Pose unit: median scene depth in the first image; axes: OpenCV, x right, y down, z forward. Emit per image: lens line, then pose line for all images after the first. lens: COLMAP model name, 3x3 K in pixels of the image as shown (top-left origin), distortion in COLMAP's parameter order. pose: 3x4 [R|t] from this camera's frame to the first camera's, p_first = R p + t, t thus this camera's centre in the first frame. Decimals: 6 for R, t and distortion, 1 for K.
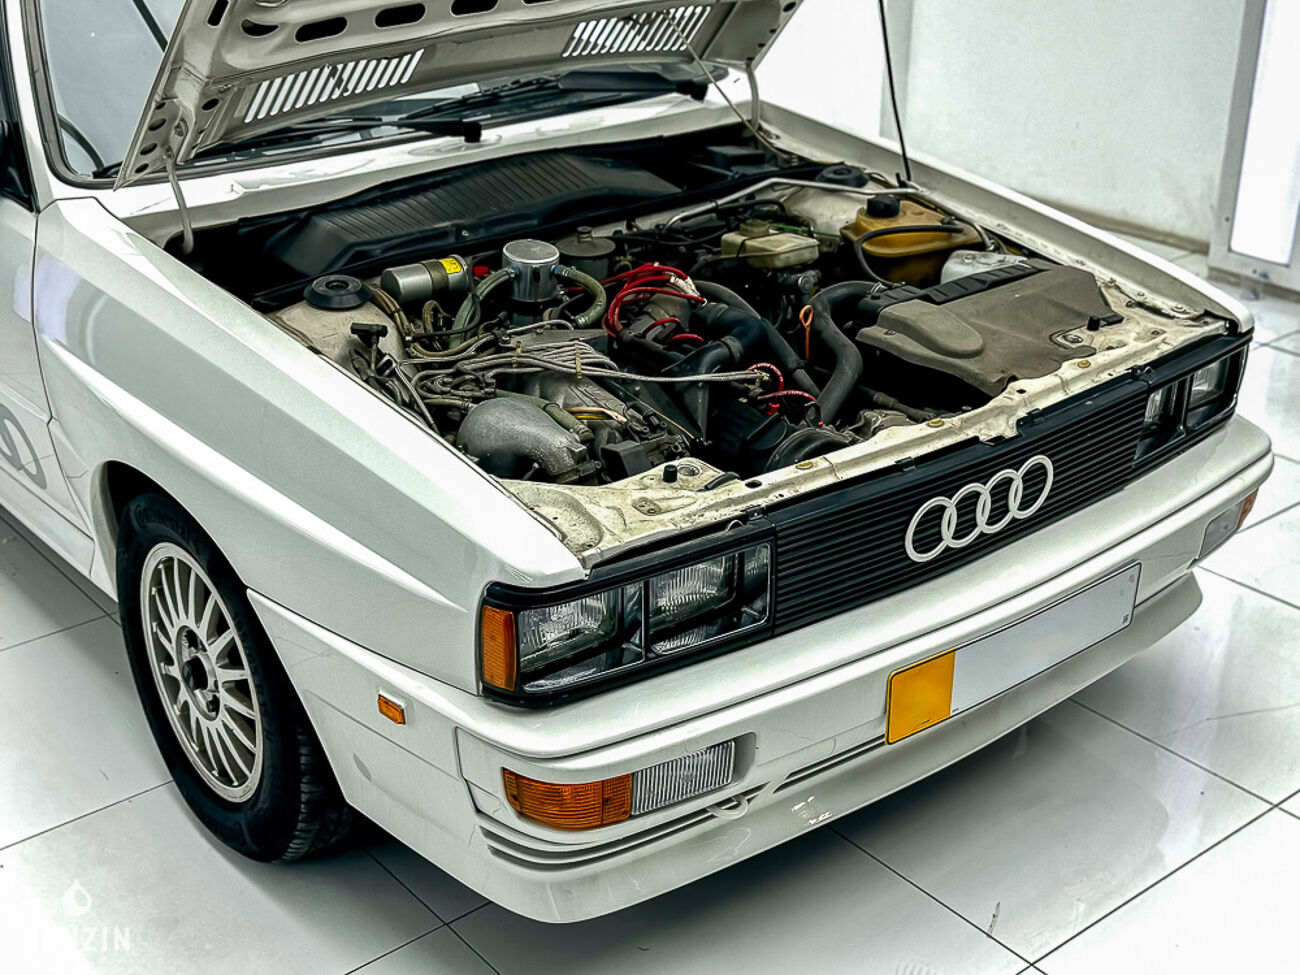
lens RADIAL K [[1733.7, 0, 658.2], [0, 1733.7, 491.2], [0, 0, 1]] dist [0.111650, 0.000000]
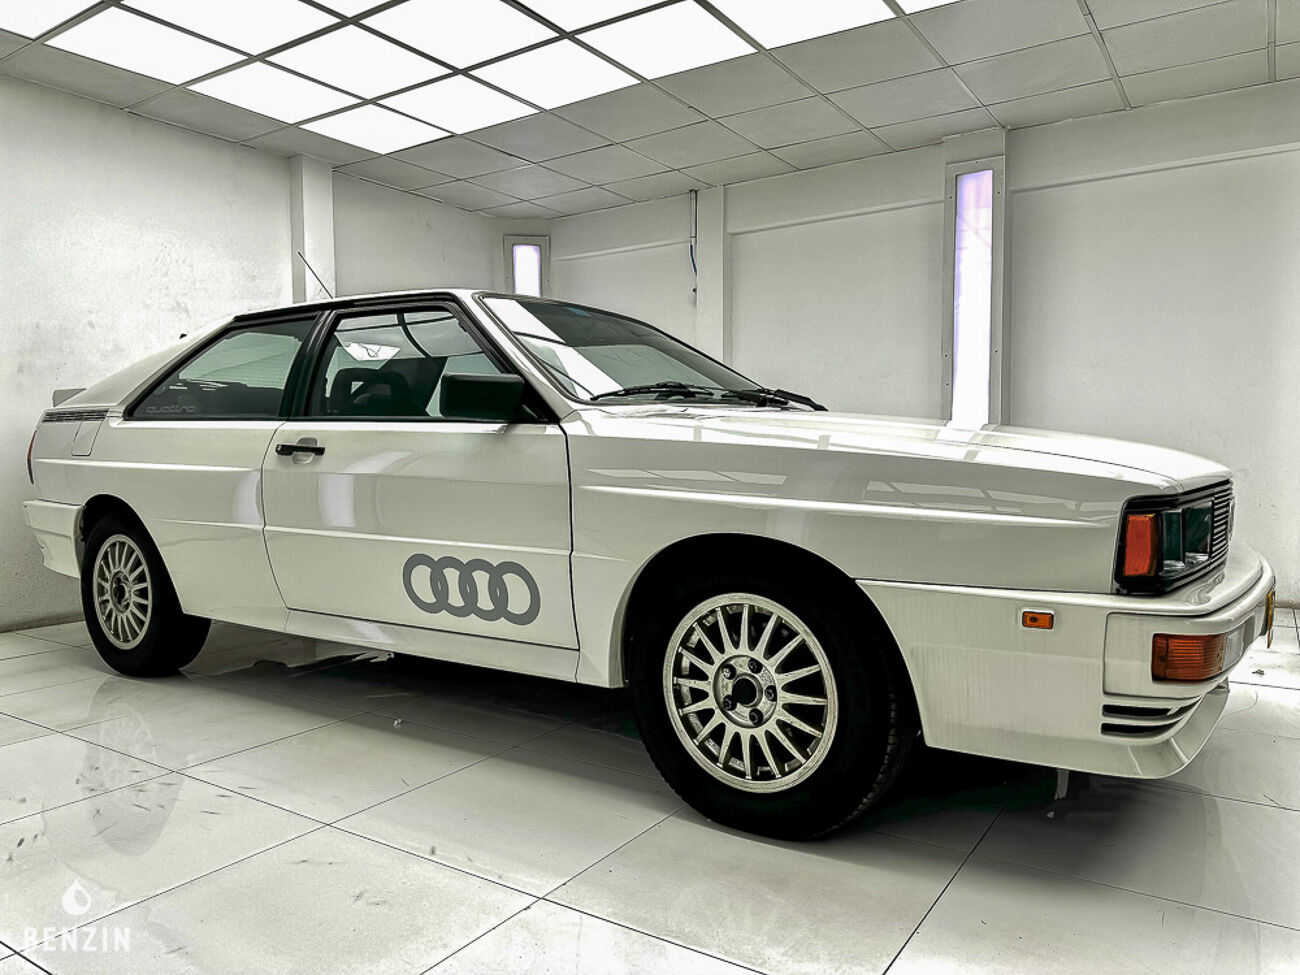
lens RADIAL K [[920.1, 0, 650.4], [0, 920.1, 486.0], [0, 0, 1]] dist [0.026289, -0.012280]
pose [[0.954135, -0.014909, 0.299006, -0.591179], [0.131056, 0.918776, -0.372391, 0.231719], [-0.269168, 0.394497, 0.878590, 0.343635]]
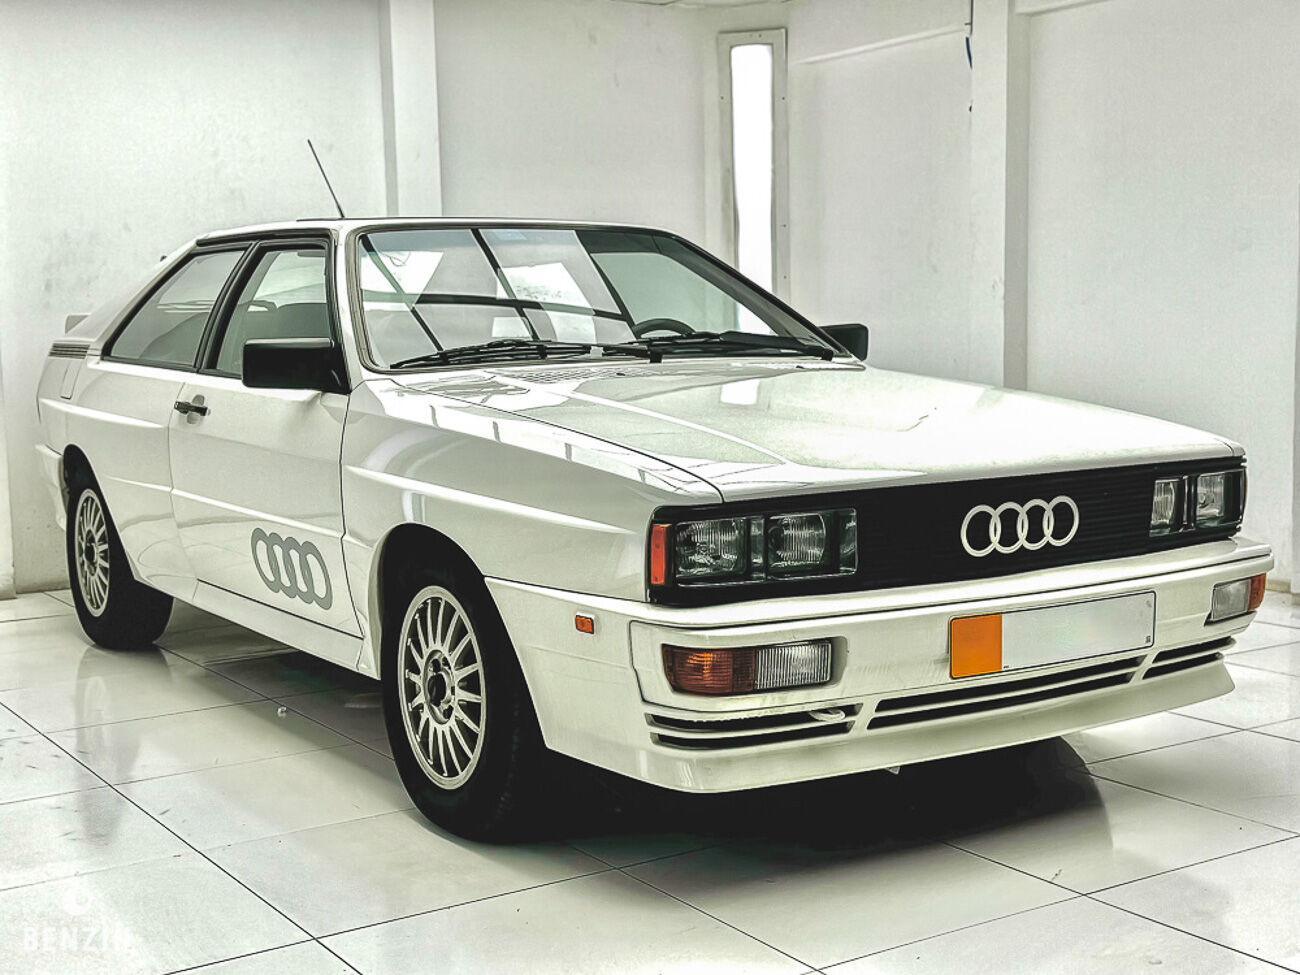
lens RADIAL K [[1733.7, 0, 644.8], [0, 1733.7, 489.1], [0, 0, 1]] dist [0.111650, 0.000000]
pose [[0.993785, -0.003970, -0.111246, 0.044639], [-0.033528, 0.942280, -0.333142, 0.429382], [0.106148, 0.334801, 0.936291, -0.298207]]
